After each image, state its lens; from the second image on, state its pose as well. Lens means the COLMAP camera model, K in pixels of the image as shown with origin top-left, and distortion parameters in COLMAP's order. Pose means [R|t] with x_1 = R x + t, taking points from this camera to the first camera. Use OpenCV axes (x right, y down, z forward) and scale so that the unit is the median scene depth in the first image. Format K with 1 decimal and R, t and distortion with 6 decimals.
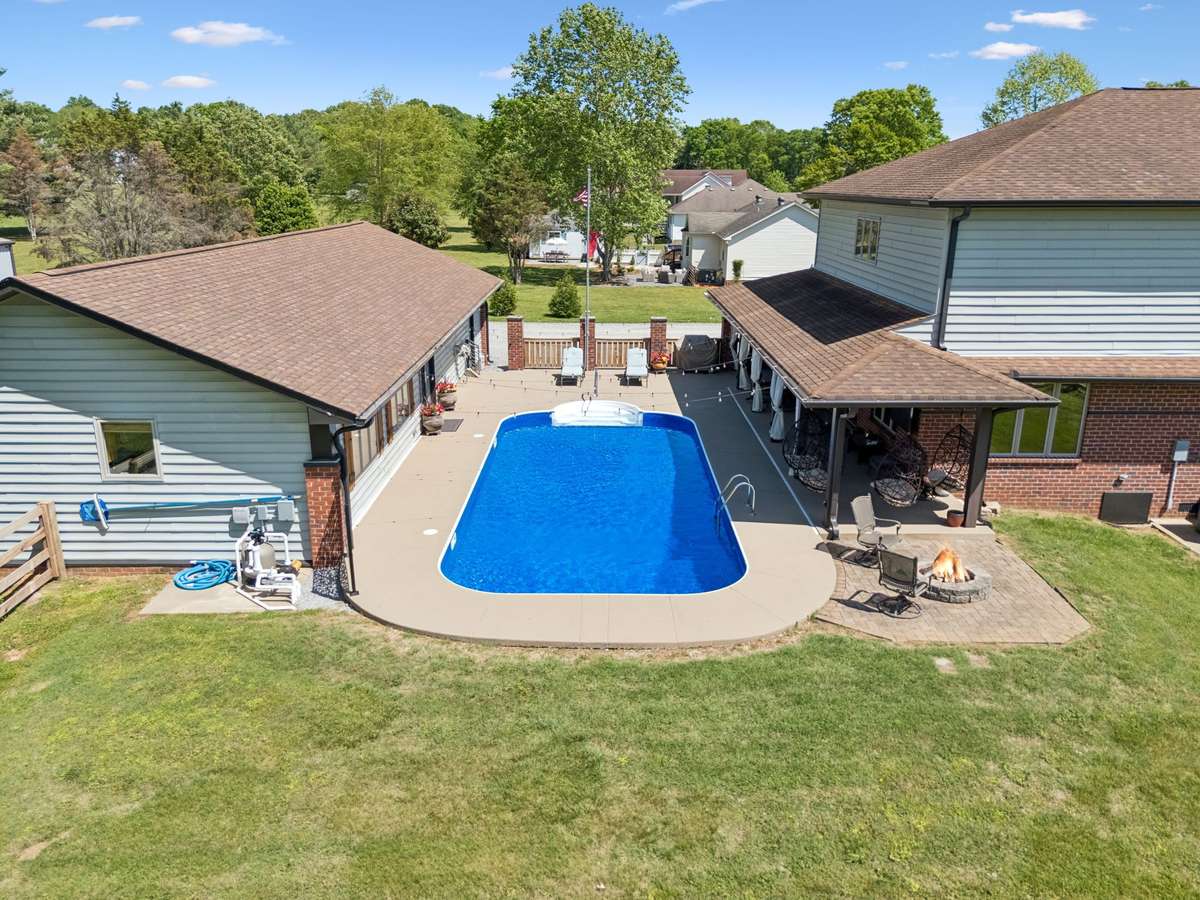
lens RADIAL K [[889.3, 0, 600.0], [0, 889.3, 450.0], [0, 0, 1]] dist [0.059173, 0.000360]
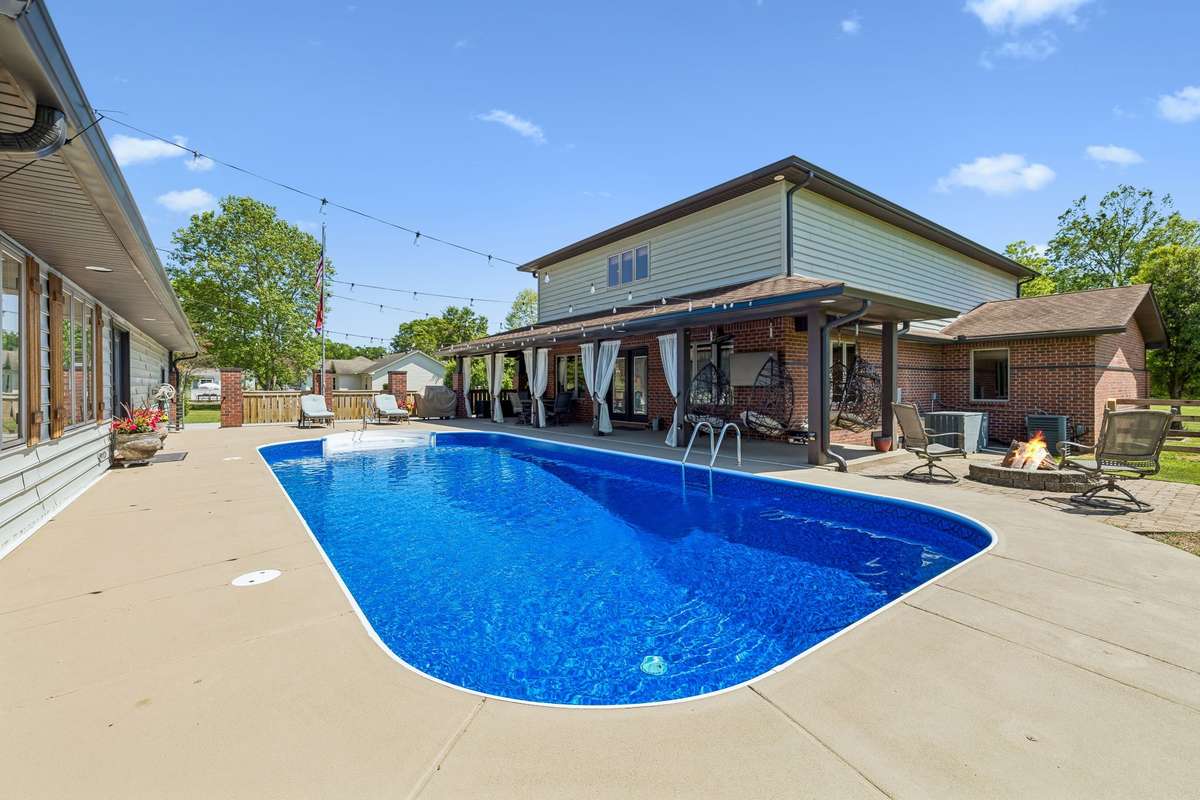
lens RADIAL K [[514.0, 0, 596.0], [0, 514.0, 386.0], [0, 0, 1]] dist [-0.001029, -0.000070]
pose [[0.801805, -0.006737, 0.597548, -0.133074], [0.177080, 0.957705, -0.226812, 0.058448], [-0.570747, 0.287673, 0.769085, 0.493030]]
